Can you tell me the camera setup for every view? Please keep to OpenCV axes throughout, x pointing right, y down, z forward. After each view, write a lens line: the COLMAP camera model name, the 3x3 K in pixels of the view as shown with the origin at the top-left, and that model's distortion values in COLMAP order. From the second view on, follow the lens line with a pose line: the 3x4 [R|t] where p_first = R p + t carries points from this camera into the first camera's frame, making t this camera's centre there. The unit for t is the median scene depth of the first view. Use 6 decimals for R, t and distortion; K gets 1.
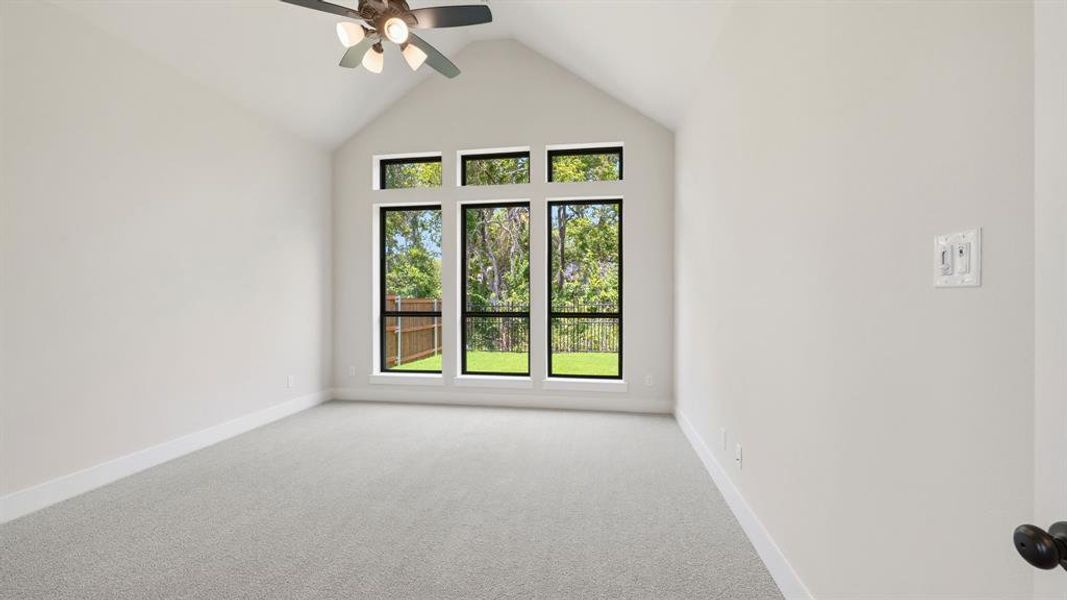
lens RADIAL K [[941.4, 0, 533.5], [0, 941.4, 300.0], [0, 0, 1]] dist [-0.001770, -0.001819]
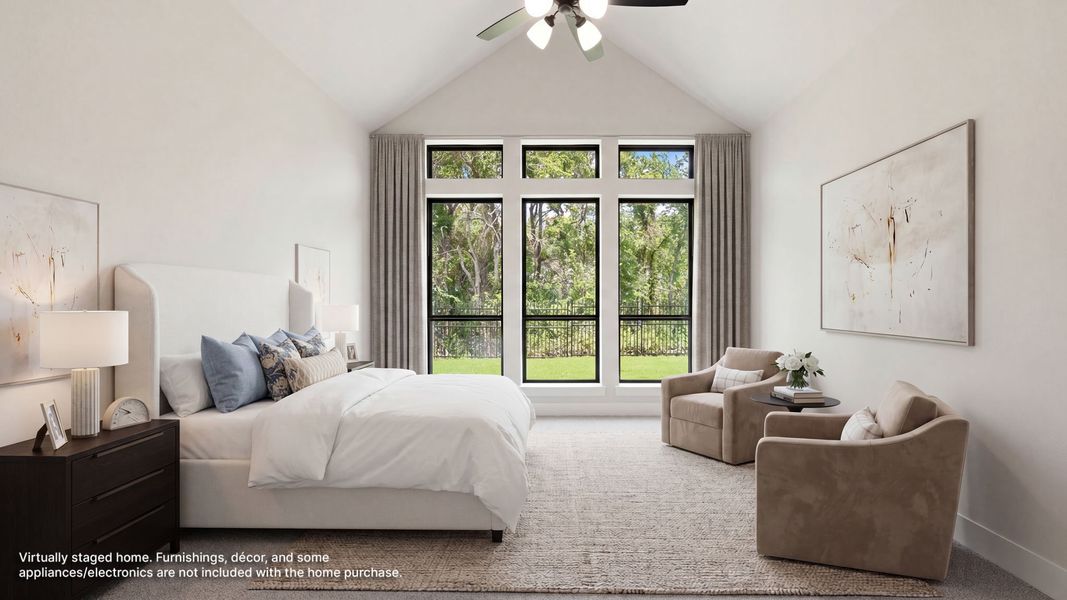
lens RADIAL K [[941.4, 0, 533.5], [0, 941.4, 300.0], [0, 0, 1]] dist [-0.001770, -0.001819]
pose [[0.952542, -0.003002, 0.304392, -0.319727], [0.003629, 0.999992, -0.001493, -0.000621], [-0.304385, 0.002526, 0.952546, 0.111329]]
